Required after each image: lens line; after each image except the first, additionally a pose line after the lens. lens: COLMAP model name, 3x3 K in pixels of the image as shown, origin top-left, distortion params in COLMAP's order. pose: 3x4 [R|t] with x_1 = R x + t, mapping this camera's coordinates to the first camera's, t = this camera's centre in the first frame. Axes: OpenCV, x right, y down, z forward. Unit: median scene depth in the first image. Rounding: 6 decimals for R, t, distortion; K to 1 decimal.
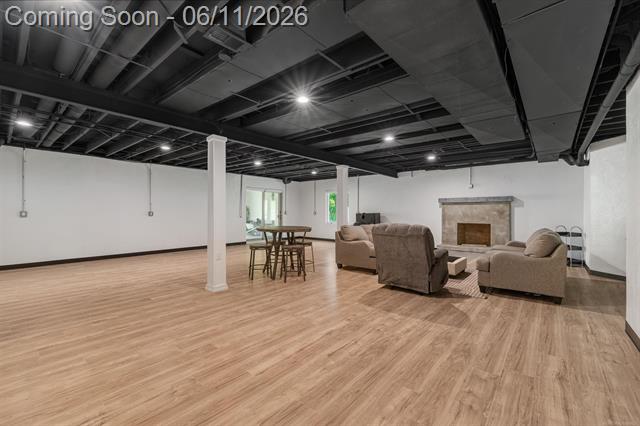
lens RADIAL K [[272.4, 0, 320.0], [0, 272.4, 213.0], [0, 0, 1]] dist [0.001367, 0.000307]
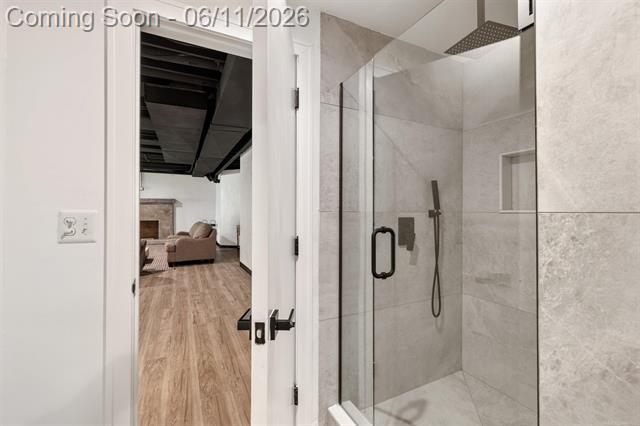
lens RADIAL K [[272.4, 0, 320.0], [0, 272.4, 213.0], [0, 0, 1]] dist [0.001367, 0.000307]
pose [[0.388676, -0.007109, 0.921347, -0.336014], [0.001471, 0.999974, 0.007095, -0.002168], [-0.921373, -0.001402, 0.388676, -0.229583]]
